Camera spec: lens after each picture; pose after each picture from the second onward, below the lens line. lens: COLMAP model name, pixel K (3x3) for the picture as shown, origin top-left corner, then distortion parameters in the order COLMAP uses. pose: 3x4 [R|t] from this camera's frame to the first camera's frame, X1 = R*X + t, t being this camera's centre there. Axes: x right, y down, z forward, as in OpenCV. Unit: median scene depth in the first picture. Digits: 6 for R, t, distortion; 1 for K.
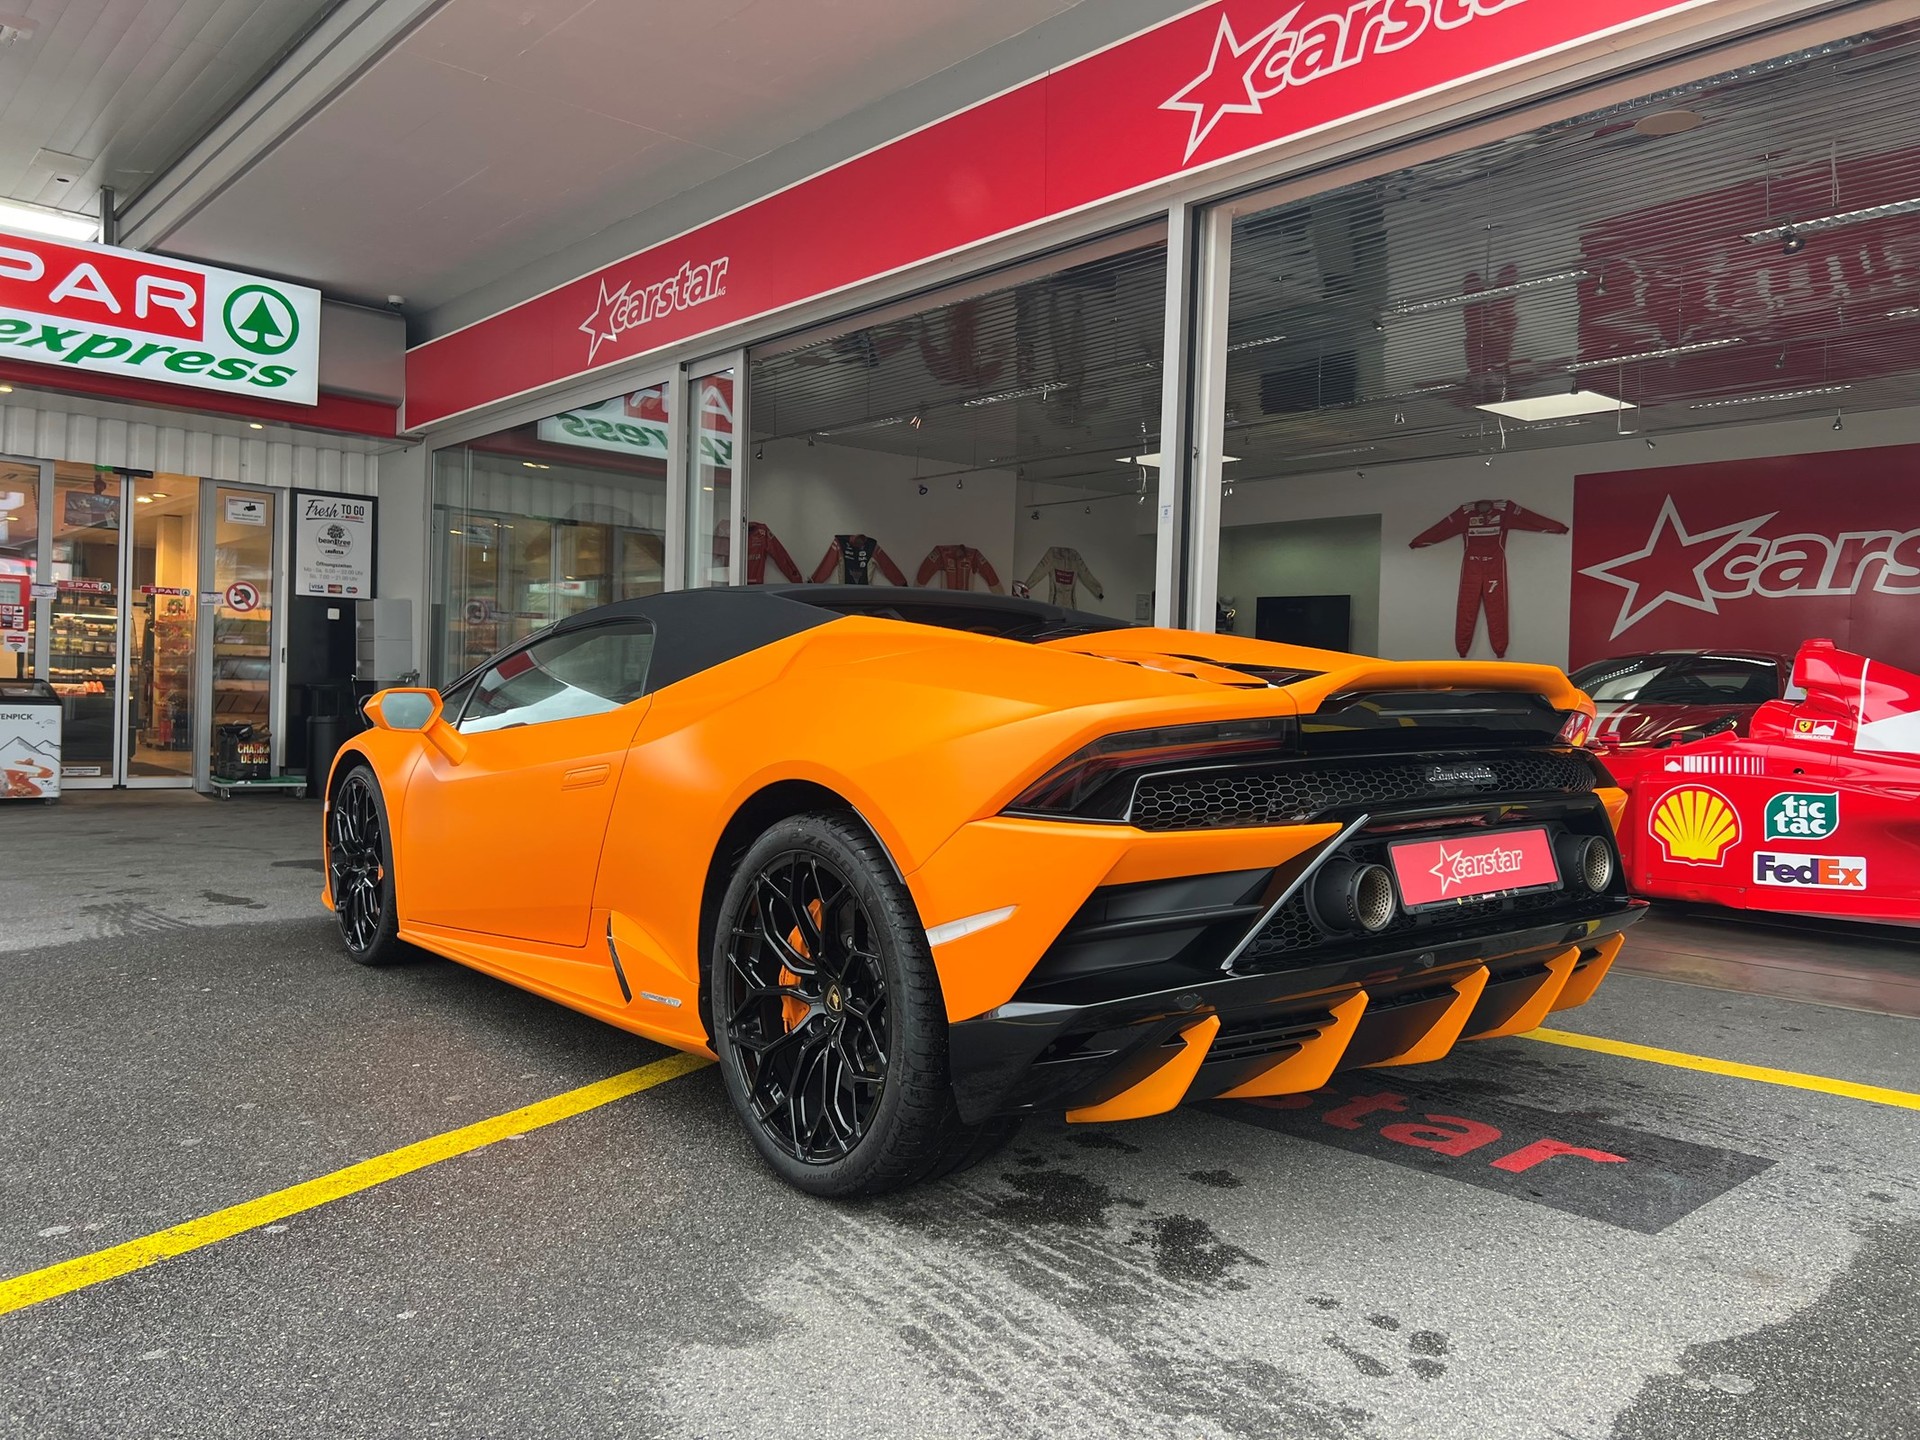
lens RADIAL K [[1443.2, 0, 975.5], [0, 1443.2, 724.1], [0, 0, 1]] dist [0.035227, -0.021997]
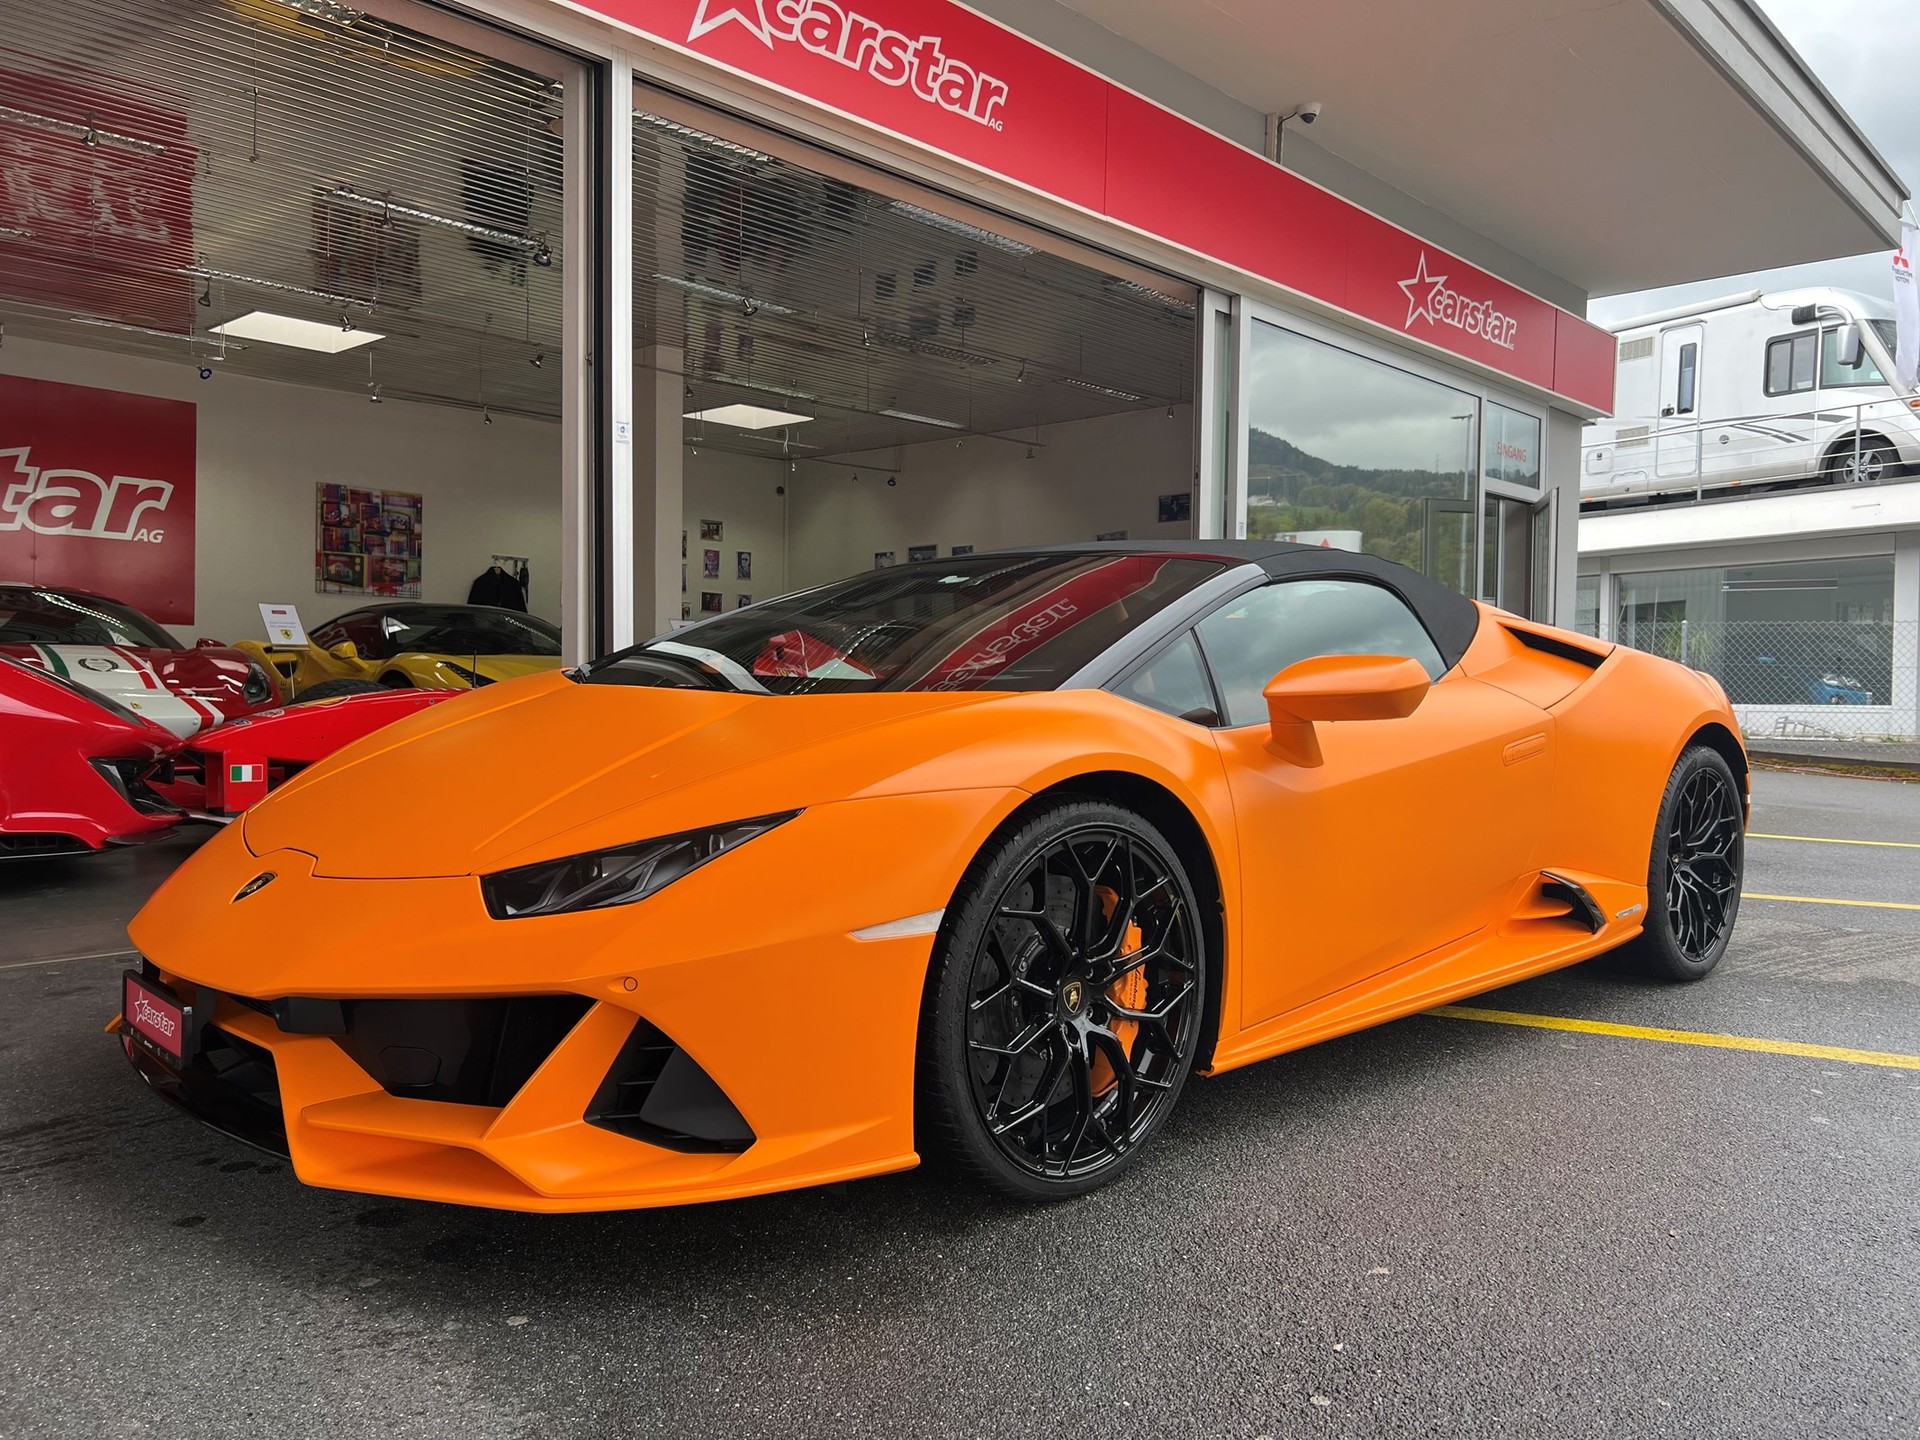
lens RADIAL K [[1442.0, 0, 953.3], [0, 1442.0, 735.9], [0, 0, 1]] dist [0.038895, -0.033726]
pose [[-0.078112, -0.061057, 0.995073, -0.411366], [0.001997, 0.998111, 0.061401, -0.011477], [-0.996943, 0.006783, -0.077843, 0.489438]]
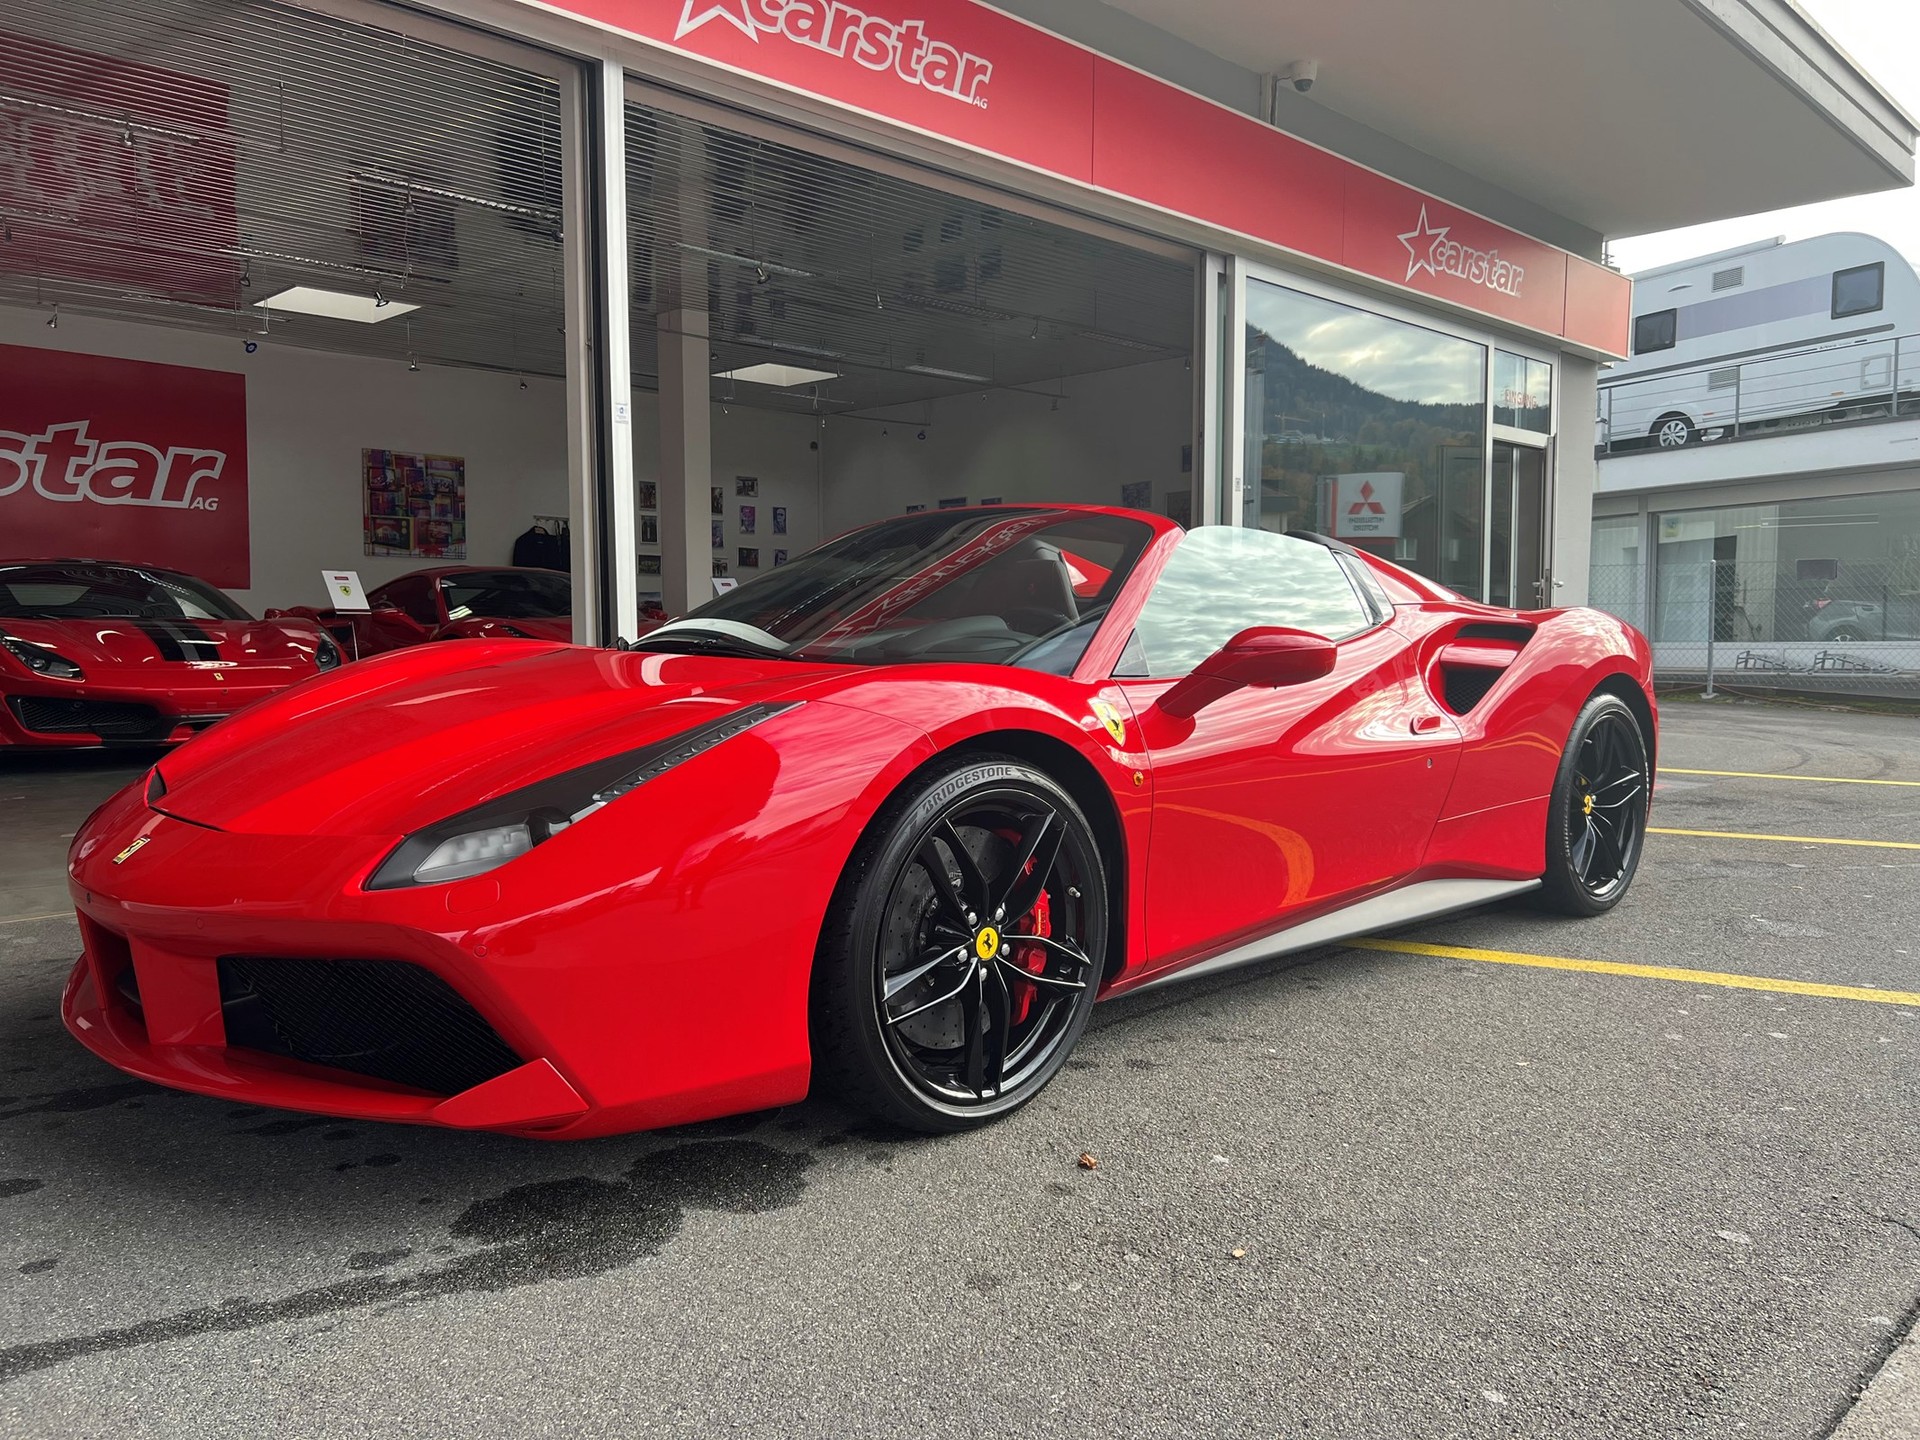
lens RADIAL K [[1441.9, 0, 959.8], [0, 1441.9, 734.6], [0, 0, 1]] dist [0.027646, -0.009696]
pose [[-0.045079, -0.096611, 0.994301, -0.444466], [0.017303, 0.995088, 0.097472, -0.017047], [-0.998834, 0.021598, -0.043186, 0.466095]]
